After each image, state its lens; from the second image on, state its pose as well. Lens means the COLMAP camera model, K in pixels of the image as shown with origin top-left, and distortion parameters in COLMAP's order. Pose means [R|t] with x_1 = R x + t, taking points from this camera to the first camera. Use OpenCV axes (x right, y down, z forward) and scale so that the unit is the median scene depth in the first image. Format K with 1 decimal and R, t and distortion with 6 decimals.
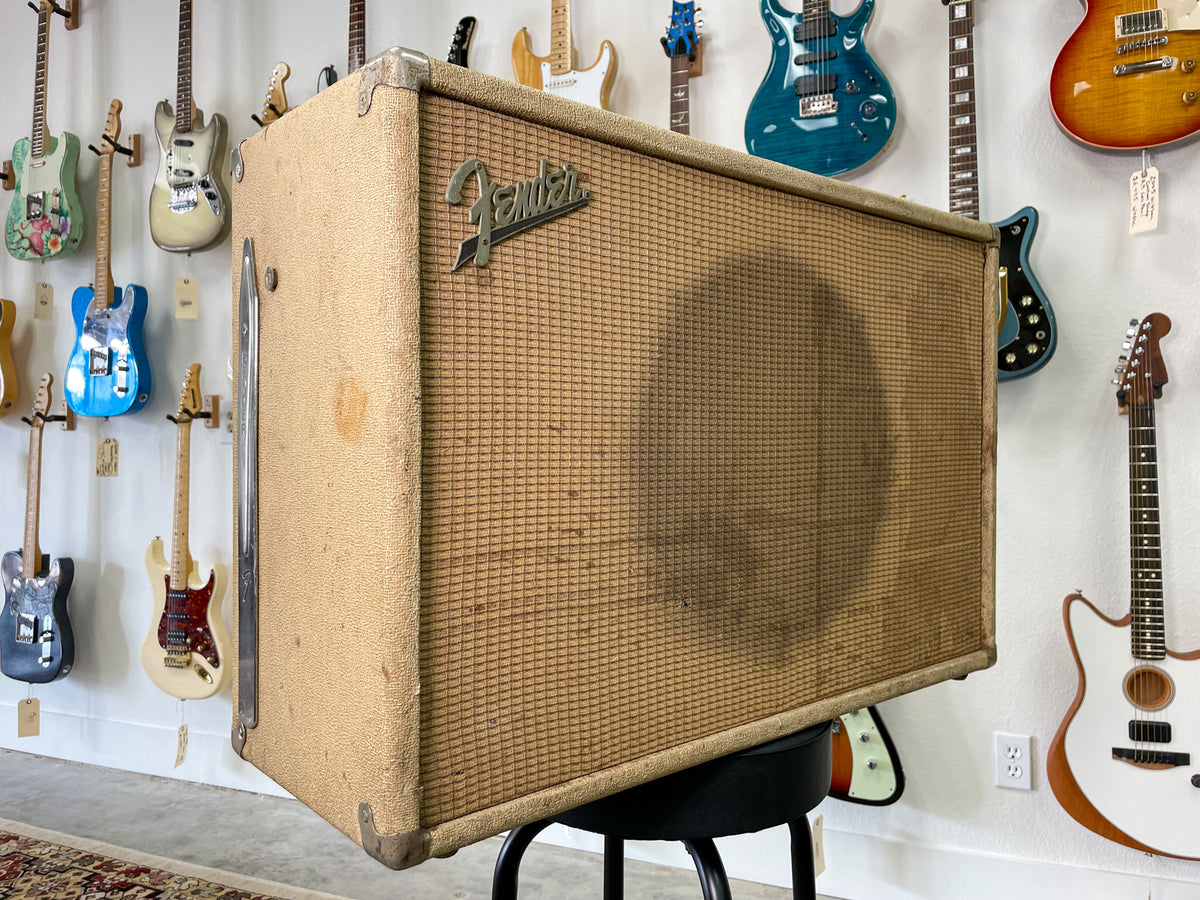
lens RADIAL K [[961.5, 0, 594.2], [0, 961.5, 419.5], [0, 0, 1]] dist [0.068700, -0.116888]
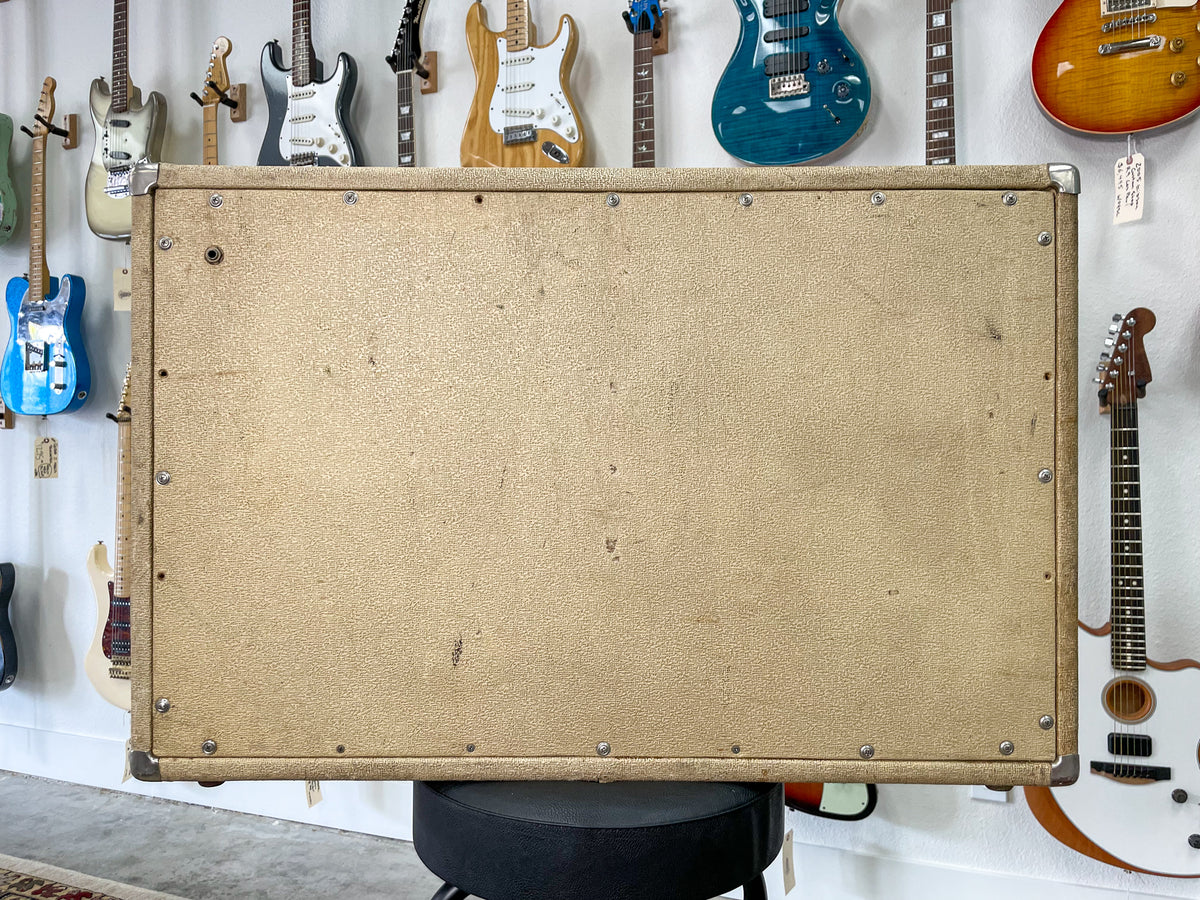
lens RADIAL K [[961.5, 0, 606.9], [0, 961.5, 430.7], [0, 0, 1]] dist [0.068700, -0.116888]
pose [[0.999552, -0.005831, 0.029368, 0.023245], [0.004972, 0.999560, 0.029238, -0.016488], [-0.029526, -0.029079, 0.999141, 0.051132]]
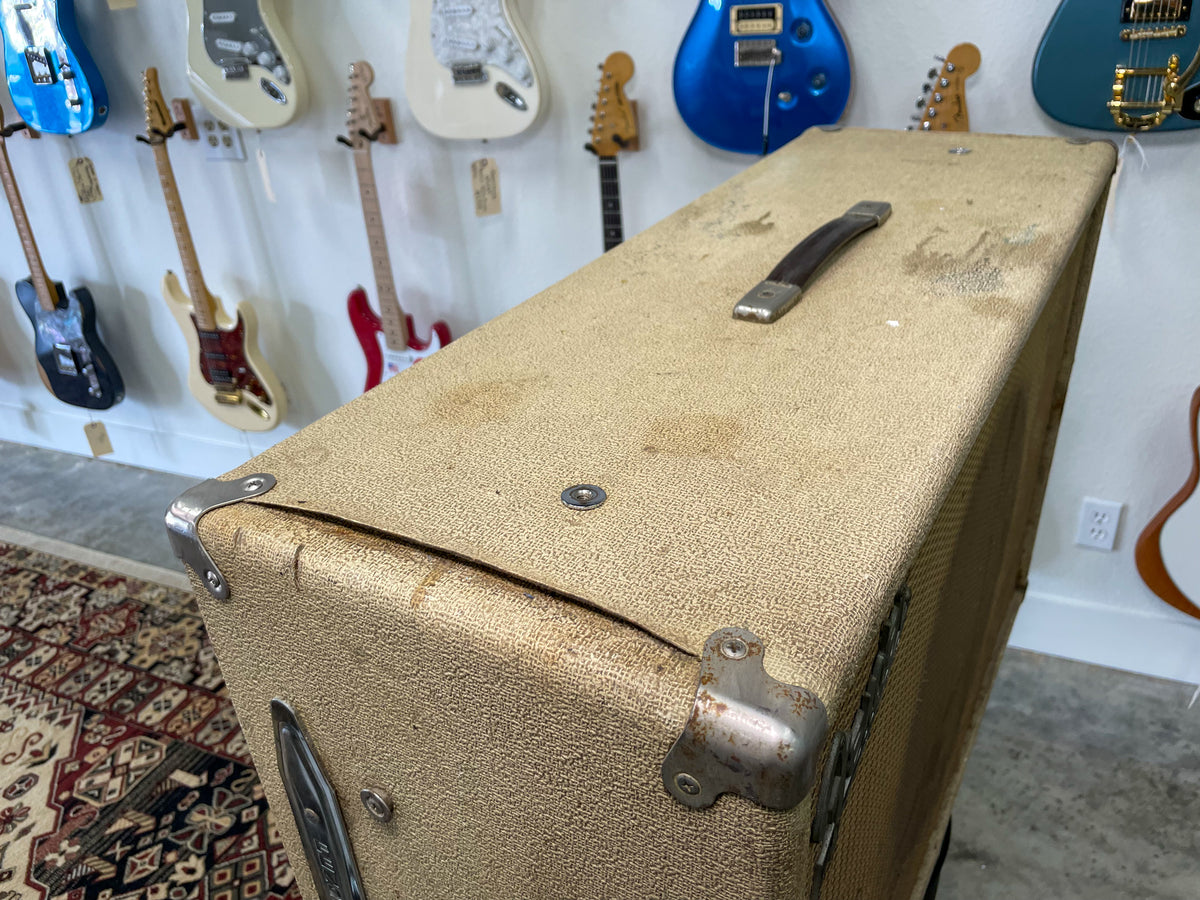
lens RADIAL K [[961.5, 0, 598.2], [0, 961.5, 477.7], [0, 0, 1]] dist [0.068700, -0.116888]
pose [[0.997095, -0.048424, -0.058788, -0.005633], [0.072077, 0.849372, 0.522850, -0.208734], [0.024614, -0.525569, 0.850395, 0.172650]]
